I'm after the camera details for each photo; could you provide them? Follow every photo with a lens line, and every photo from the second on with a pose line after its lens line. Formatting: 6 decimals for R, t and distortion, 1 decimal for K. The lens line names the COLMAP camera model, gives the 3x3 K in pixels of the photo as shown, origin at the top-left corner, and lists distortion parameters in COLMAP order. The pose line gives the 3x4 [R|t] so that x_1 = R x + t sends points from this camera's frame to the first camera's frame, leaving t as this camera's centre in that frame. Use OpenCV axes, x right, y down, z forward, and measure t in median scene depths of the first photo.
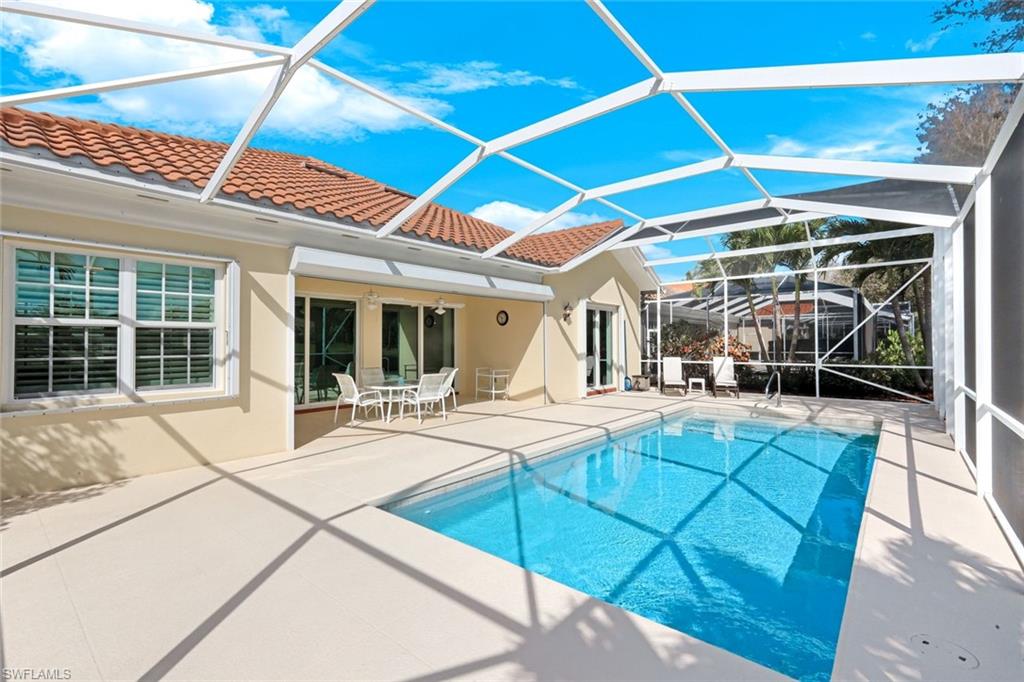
lens RADIAL K [[454.0, 0, 509.1], [0, 454.0, 328.2], [0, 0, 1]] dist [-0.001219, -0.000154]
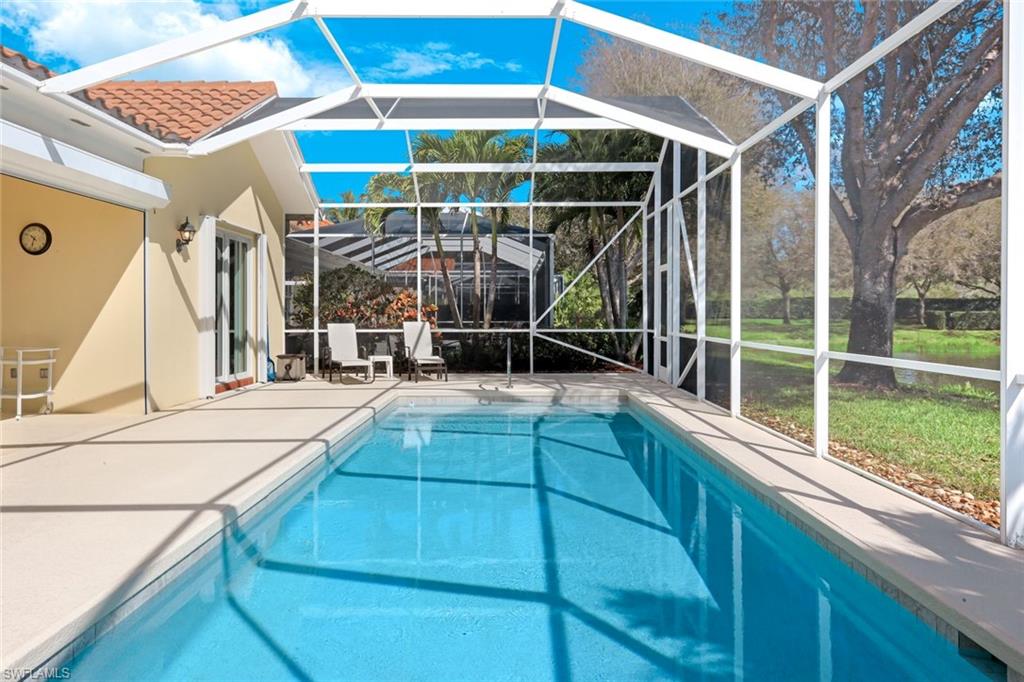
lens RADIAL K [[716.1, 0, 506.6], [0, 716.1, 299.4], [0, 0, 1]] dist [0.006085, 0.001589]
pose [[0.765641, 0.014041, 0.643115, -0.118541], [-0.021483, 0.999762, 0.003749, 0.026484], [-0.642910, -0.016687, 0.765760, 0.124904]]
